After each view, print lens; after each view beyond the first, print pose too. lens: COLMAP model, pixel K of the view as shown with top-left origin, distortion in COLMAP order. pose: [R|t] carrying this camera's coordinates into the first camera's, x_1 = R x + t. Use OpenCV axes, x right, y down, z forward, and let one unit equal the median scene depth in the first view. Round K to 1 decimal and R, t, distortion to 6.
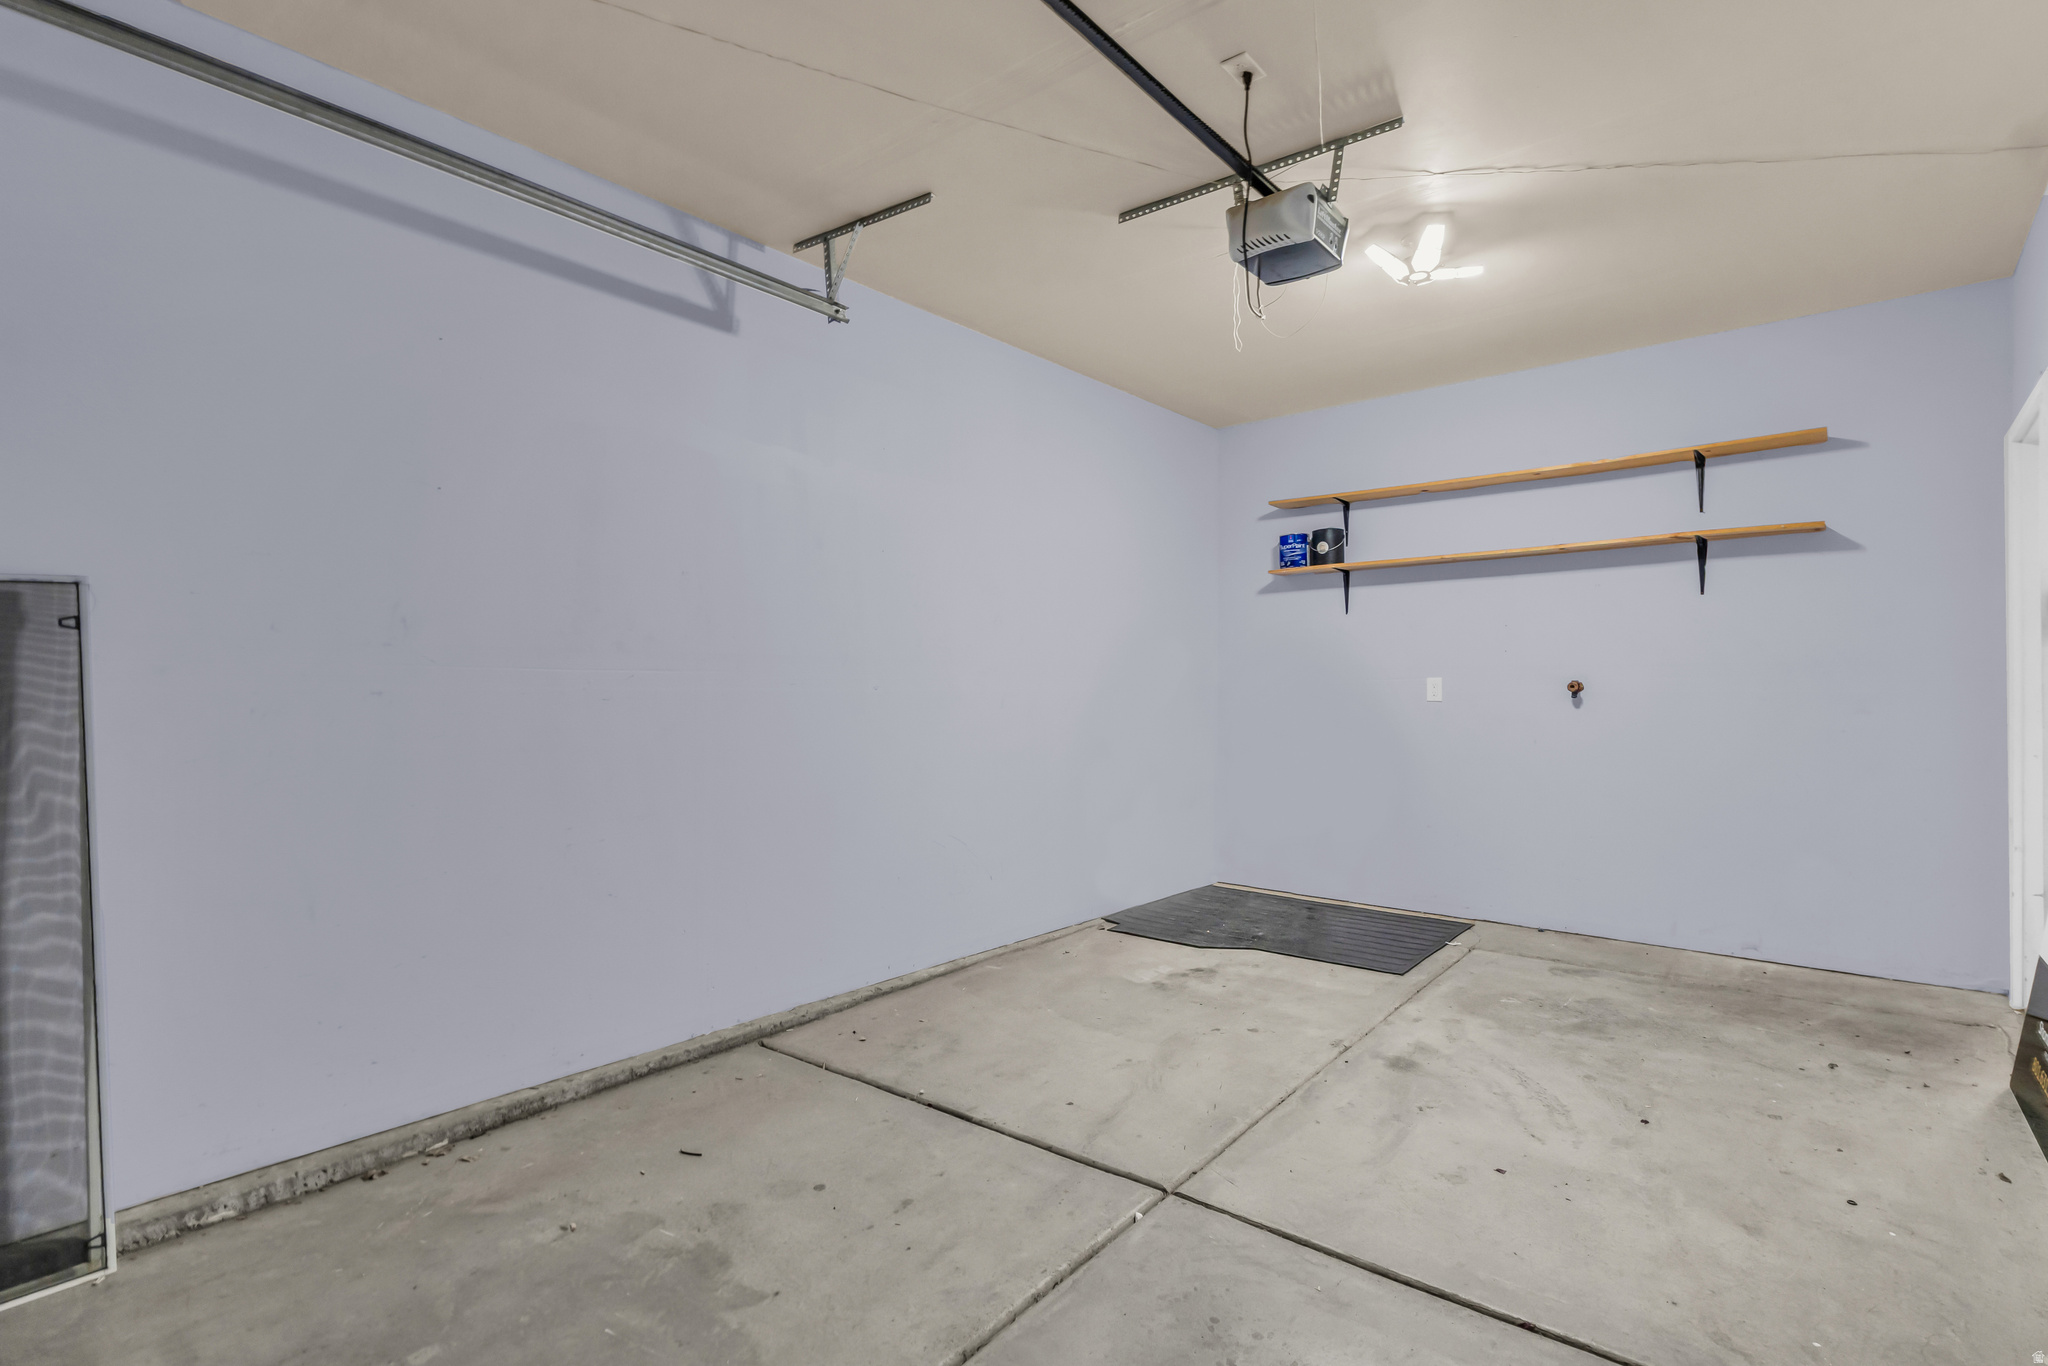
lens RADIAL K [[989.9, 0, 1024.4], [0, 989.9, 688.2], [0, 0, 1]] dist [0.000219, 0.000027]
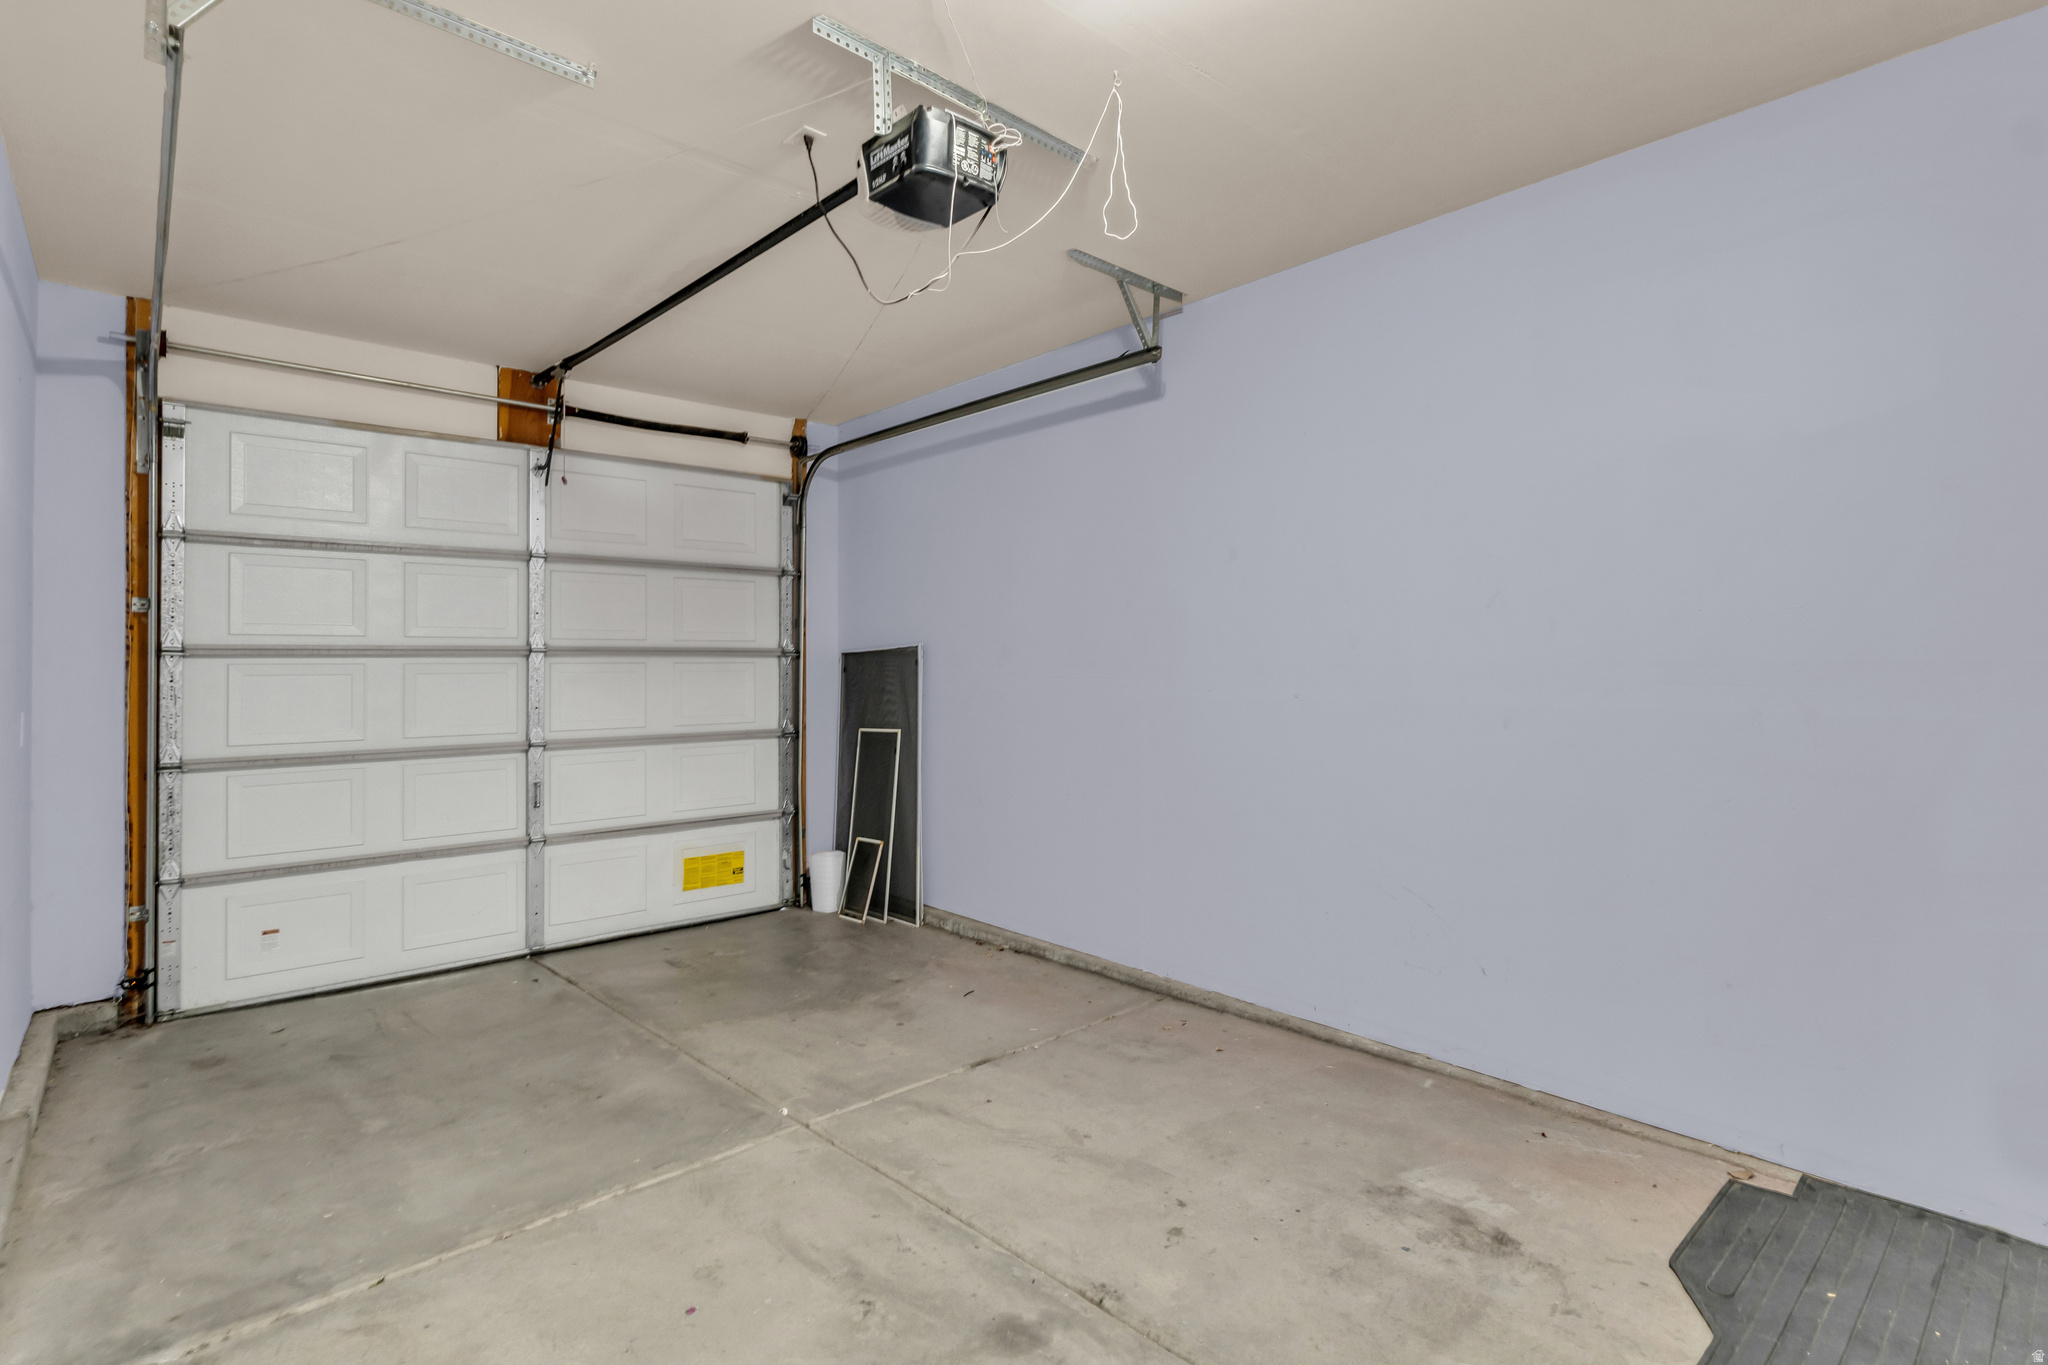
lens RADIAL K [[989.9, 0, 1023.9], [0, 989.9, 676.8], [0, 0, 1]] dist [0.000219, 0.000027]
pose [[-0.149744, 0.003473, -0.988719, 0.914435], [0.001387, 0.999994, 0.003303, -0.022111], [0.988724, -0.000876, -0.149748, 1.028606]]
